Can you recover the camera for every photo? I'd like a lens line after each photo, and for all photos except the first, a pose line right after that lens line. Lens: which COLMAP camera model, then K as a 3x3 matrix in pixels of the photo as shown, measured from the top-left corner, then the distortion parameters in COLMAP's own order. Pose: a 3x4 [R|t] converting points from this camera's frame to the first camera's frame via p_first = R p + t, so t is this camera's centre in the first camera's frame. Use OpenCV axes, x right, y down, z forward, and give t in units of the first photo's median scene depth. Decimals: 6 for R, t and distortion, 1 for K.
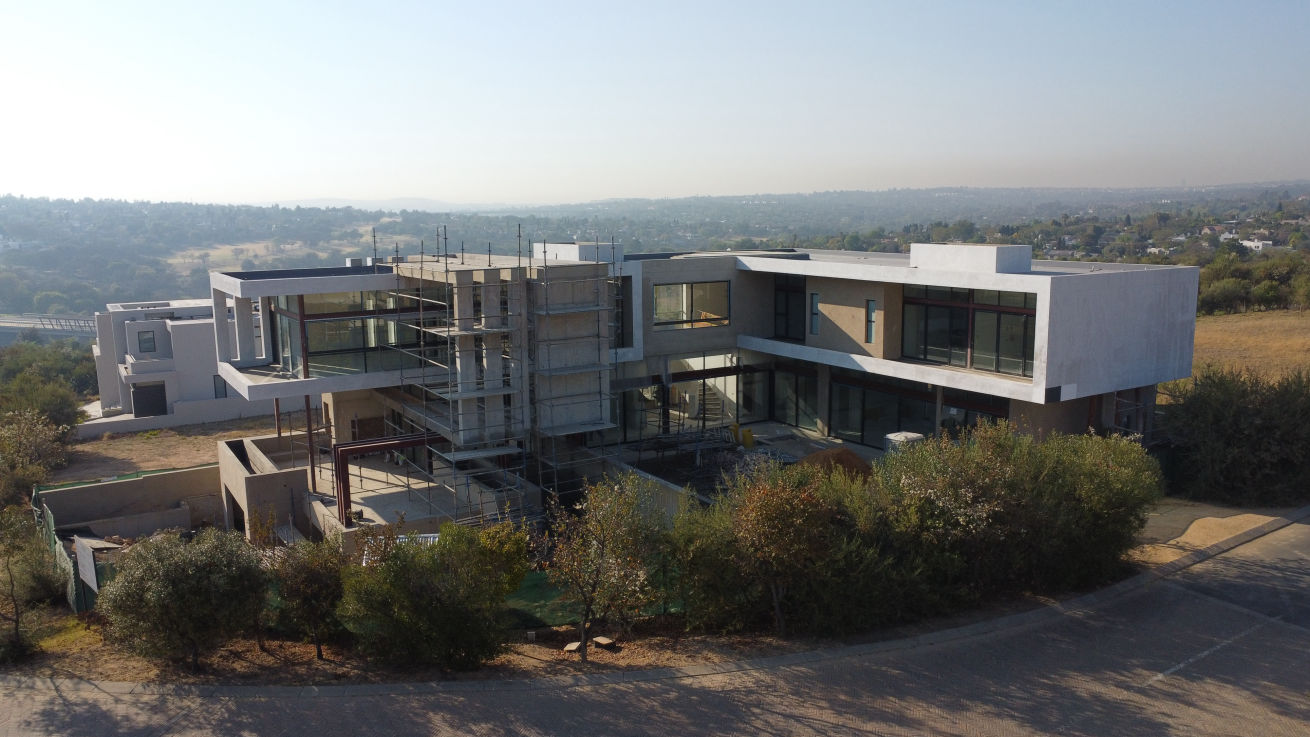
lens RADIAL K [[976.6, 0, 654.3], [0, 976.6, 375.3], [0, 0, 1]] dist [-0.165048, 0.249457]
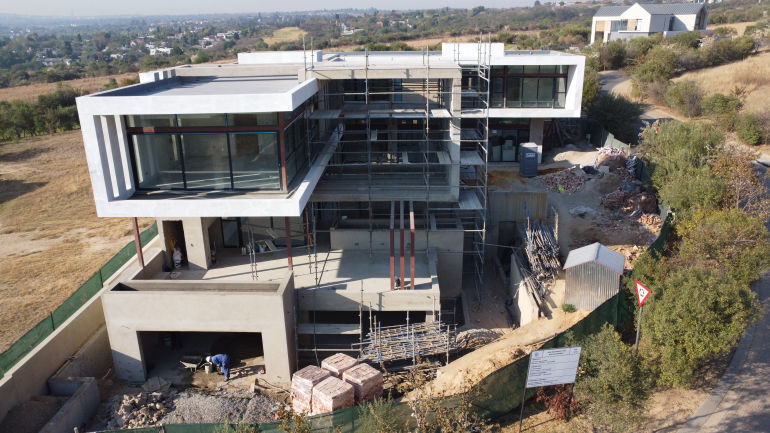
lens RADIAL K [[574.0, 0, 384.6], [0, 574.0, 220.5], [0, 0, 1]] dist [-0.165048, 0.249457]
pose [[0.559843, -0.268358, 0.783939, -0.628336], [0.145407, 0.963238, 0.225896, -0.066702], [-0.815741, -0.012476, 0.578283, 0.439101]]
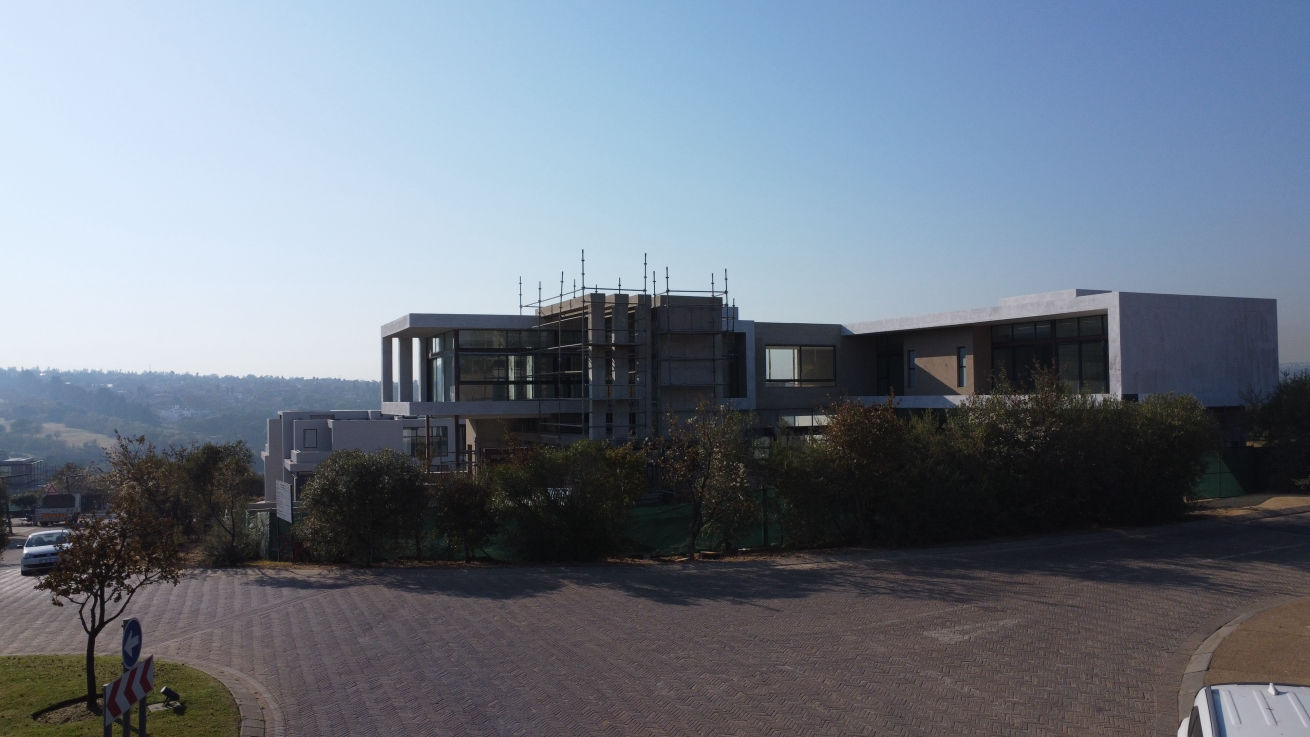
lens RADIAL K [[966.1, 0, 658.6], [0, 966.1, 382.4], [0, 0, 1]] dist [-0.106940, 0.157656]
pose [[0.992280, -0.004594, -0.123929, 0.014958], [-0.017230, 0.984515, -0.174453, 0.137946], [0.122811, 0.175241, 0.976836, -0.083592]]
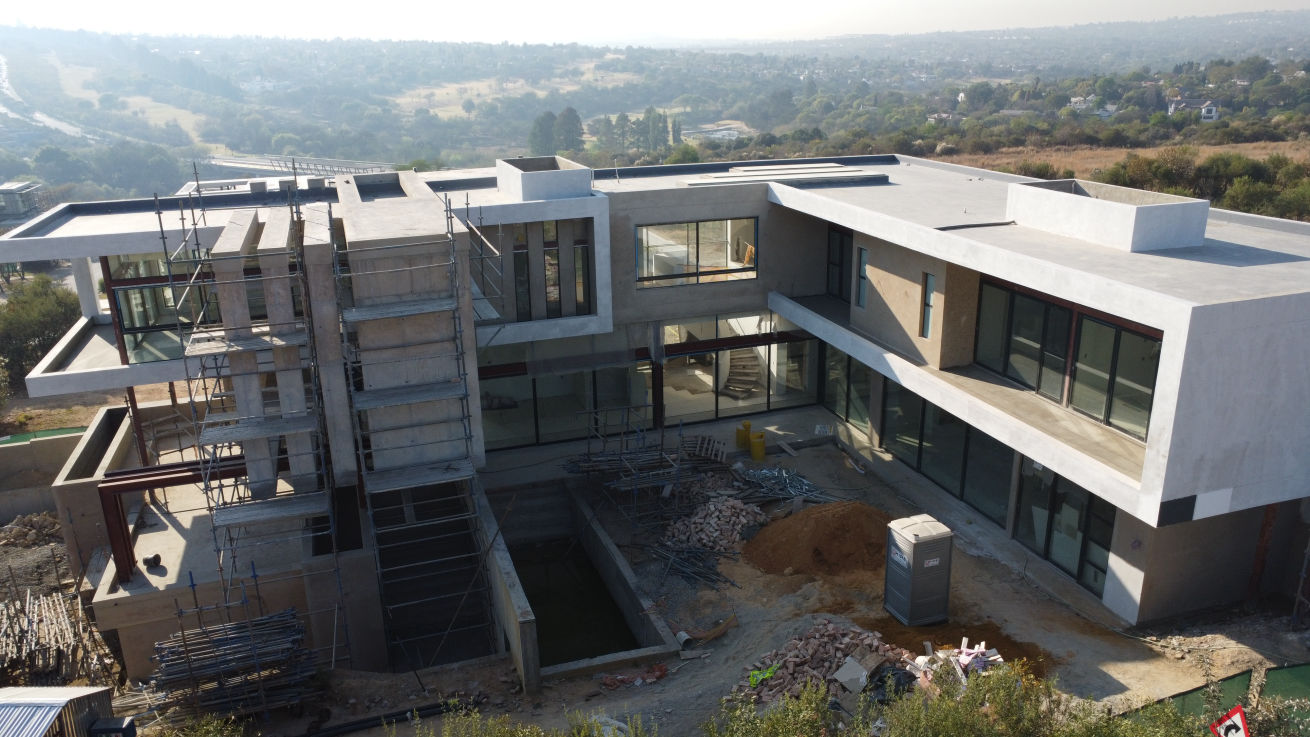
lens RADIAL K [[976.6, 0, 654.3], [0, 976.6, 375.3], [0, 0, 1]] dist [-0.165048, 0.249457]
pose [[0.972990, 0.067694, -0.220698, 0.167909], [-0.031159, 0.985801, 0.165000, -0.097606], [0.228734, -0.153667, 0.961284, 0.290066]]
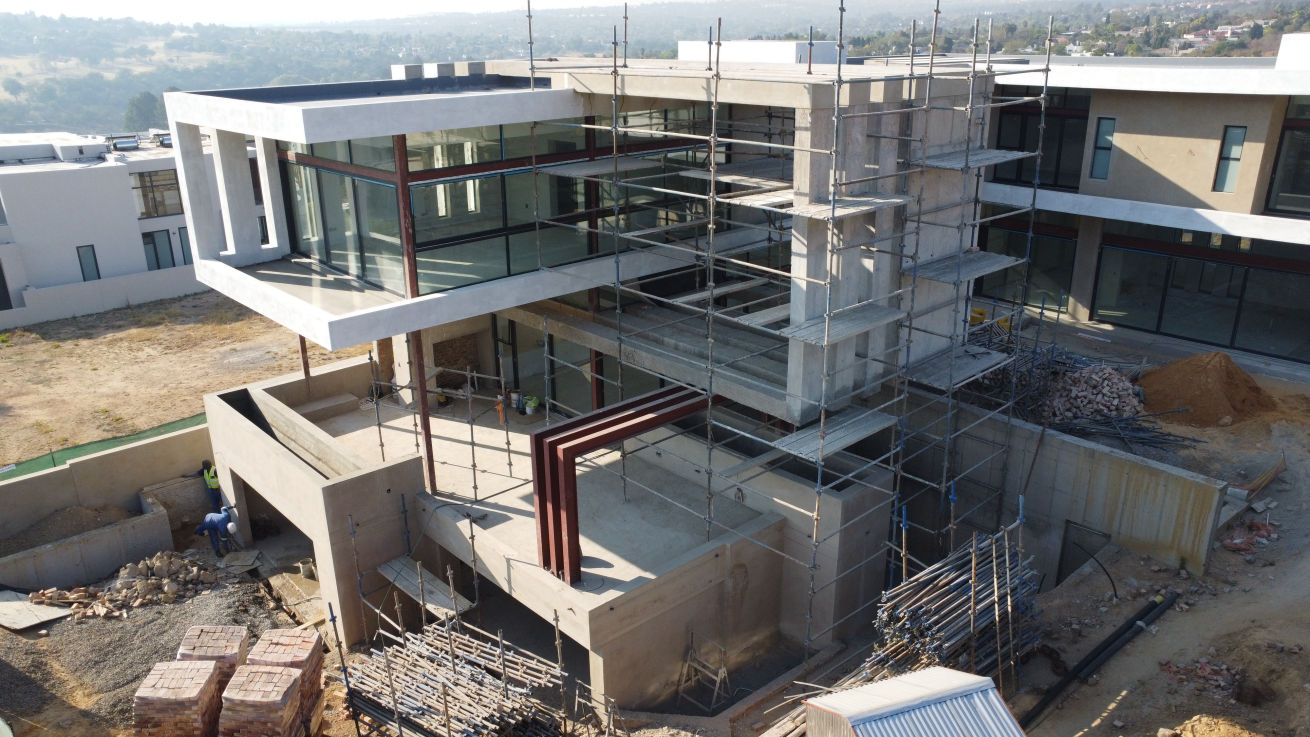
lens RADIAL K [[966.1, 0, 658.6], [0, 966.1, 382.4], [0, 0, 1]] dist [-0.106940, 0.157656]
pose [[0.983890, -0.062033, 0.167668, -0.254100], [0.029146, 0.980980, 0.191911, -0.036663], [-0.176383, -0.183932, 0.966984, 0.355045]]
